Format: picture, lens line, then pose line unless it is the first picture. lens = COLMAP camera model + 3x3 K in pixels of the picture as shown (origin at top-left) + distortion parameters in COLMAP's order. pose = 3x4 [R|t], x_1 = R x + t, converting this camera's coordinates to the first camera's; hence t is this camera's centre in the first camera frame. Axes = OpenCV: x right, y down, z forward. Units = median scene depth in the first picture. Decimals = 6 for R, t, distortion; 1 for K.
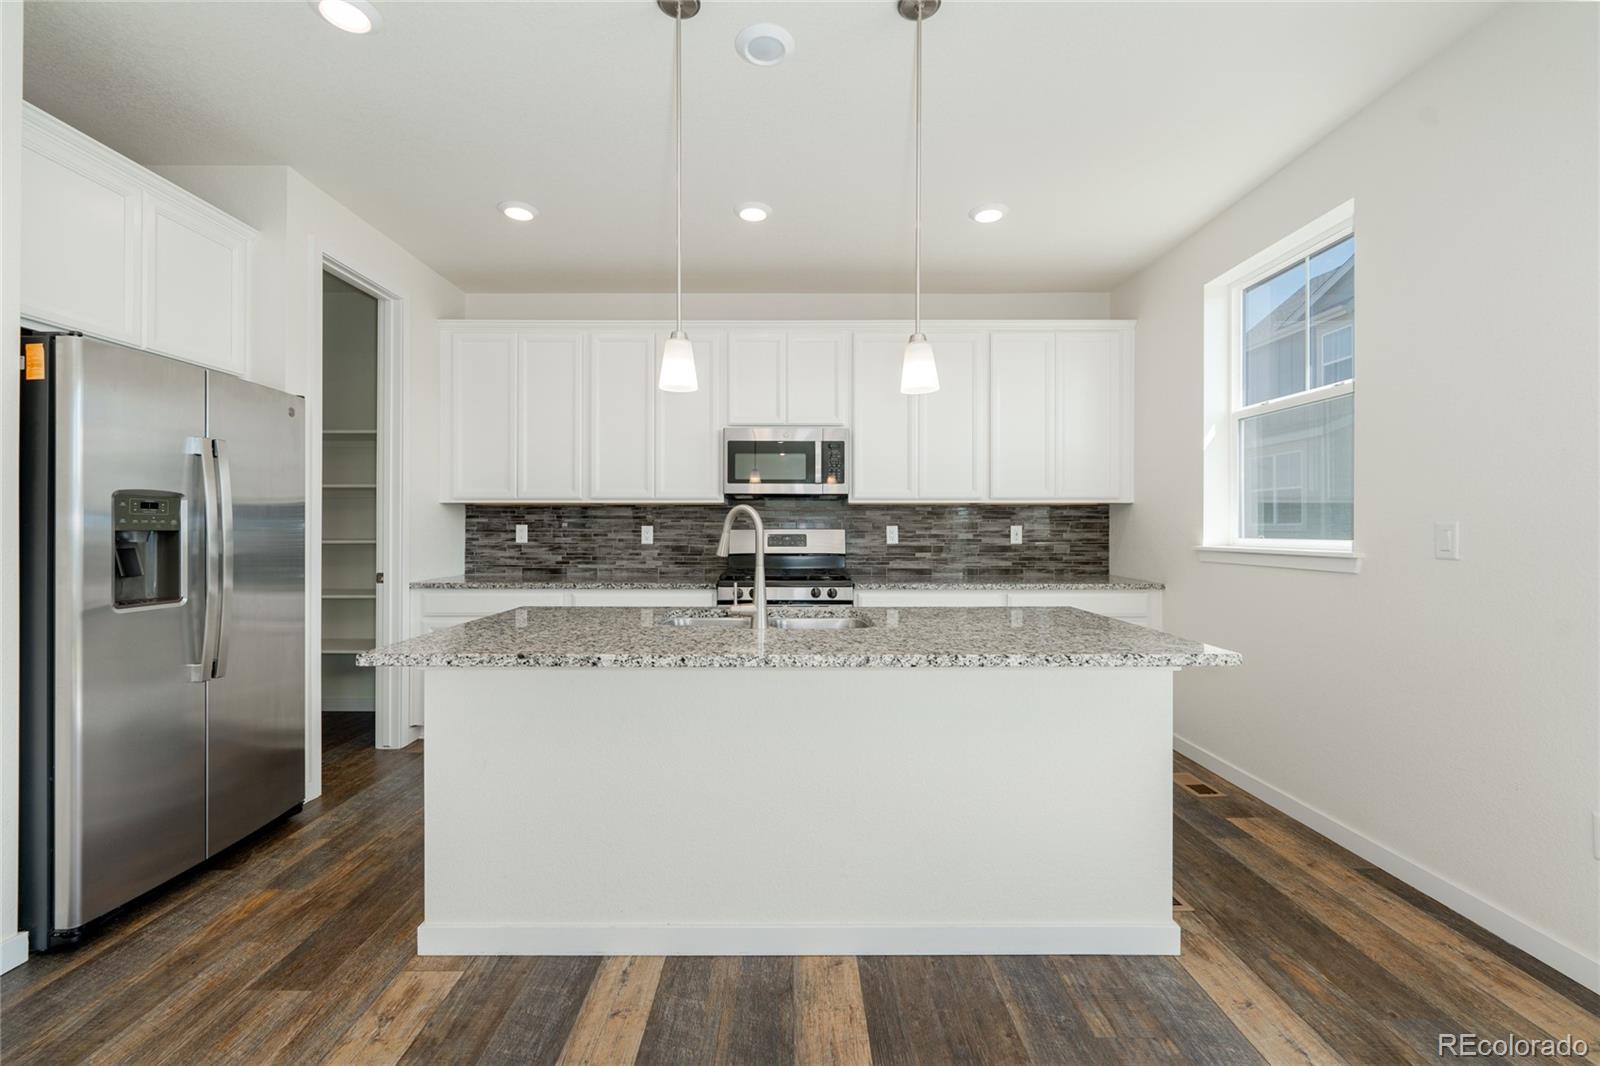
lens RADIAL K [[670.9, 0, 787.3], [0, 670.9, 527.4], [0, 0, 1]] dist [0.000296, 0.000063]
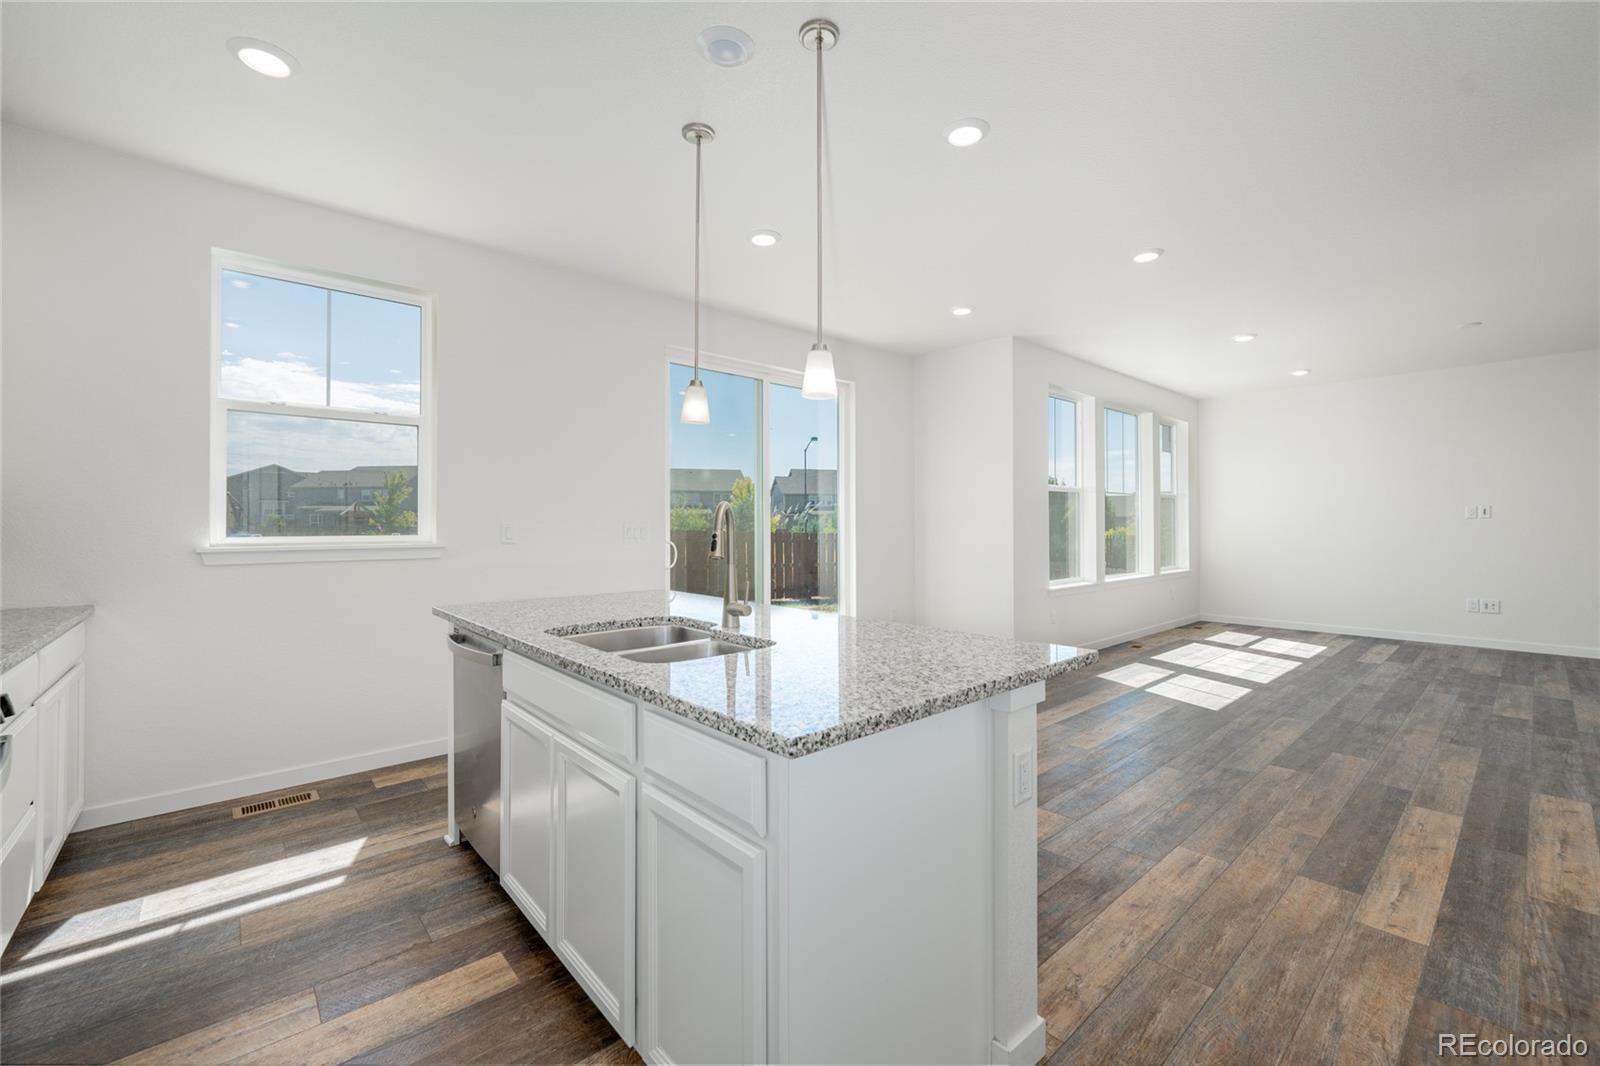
lens RADIAL K [[652.4, 0, 822.6], [0, 652.4, 527.9], [0, 0, 1]] dist [-0.001101, -0.000232]
pose [[-0.671987, 0.001863, 0.740561, -0.420776], [0.003473, 0.999994, 0.000635, 0.000418], [-0.740555, 0.002998, -0.671989, 0.759382]]
